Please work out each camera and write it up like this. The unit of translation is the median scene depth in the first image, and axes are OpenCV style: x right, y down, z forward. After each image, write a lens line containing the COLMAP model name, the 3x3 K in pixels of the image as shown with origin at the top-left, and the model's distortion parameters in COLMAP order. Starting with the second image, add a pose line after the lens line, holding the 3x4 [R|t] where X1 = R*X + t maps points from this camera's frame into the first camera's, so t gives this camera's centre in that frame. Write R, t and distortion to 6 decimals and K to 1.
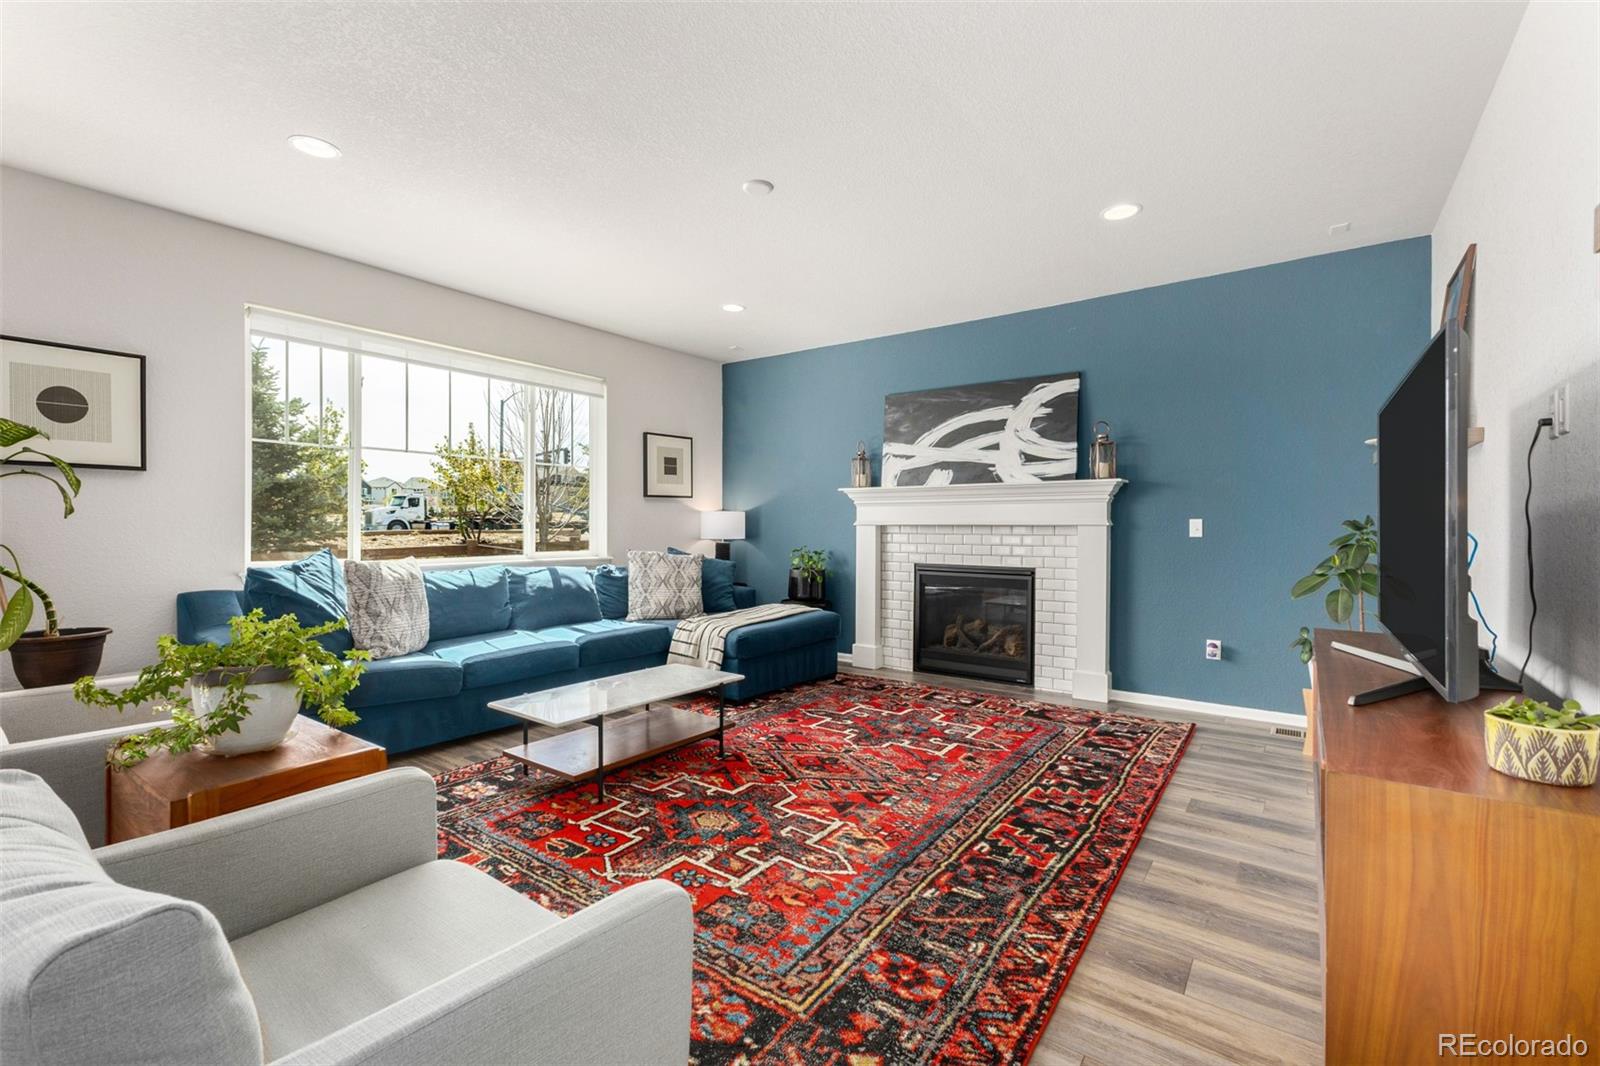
lens RADIAL K [[691.0, 0, 797.7], [0, 691.0, 530.6], [0, 0, 1]] dist [0.007260, 0.000181]
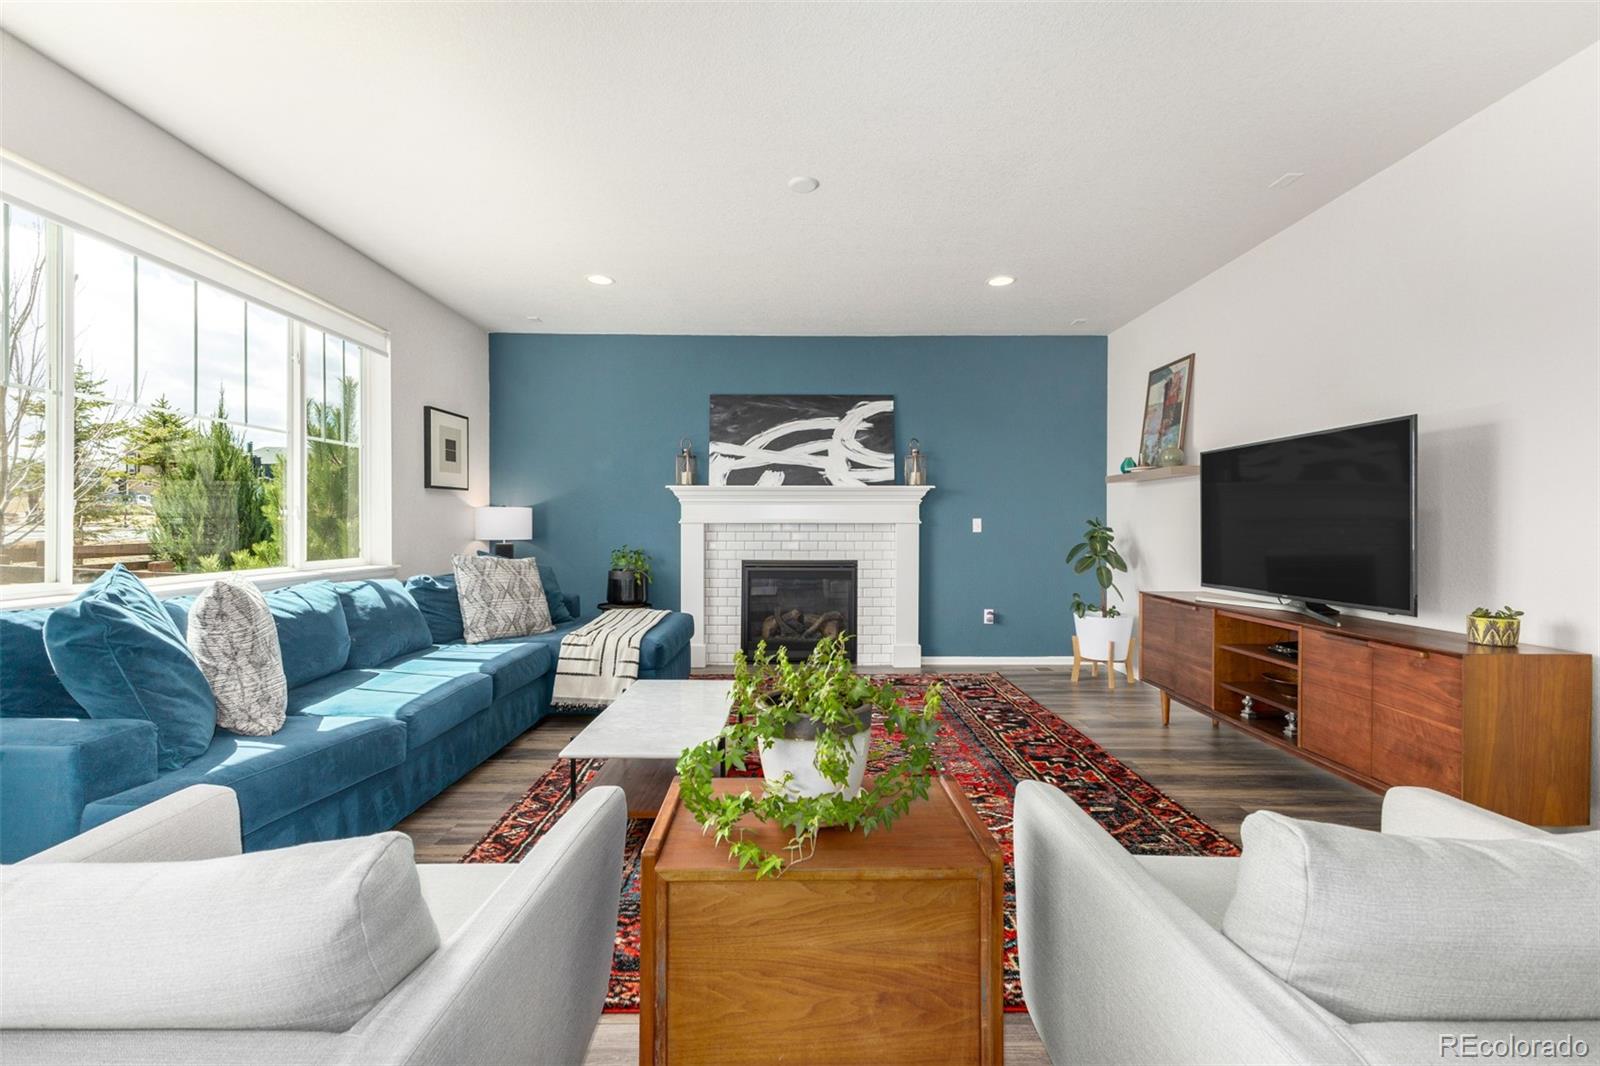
lens RADIAL K [[691.0, 0, 797.7], [0, 691.0, 530.6], [0, 0, 1]] dist [0.007260, 0.000181]
pose [[0.802876, -0.007330, 0.596102, -0.427461], [0.005198, 0.999972, 0.005295, -0.002245], [-0.596124, -0.001152, 0.802892, 0.132763]]
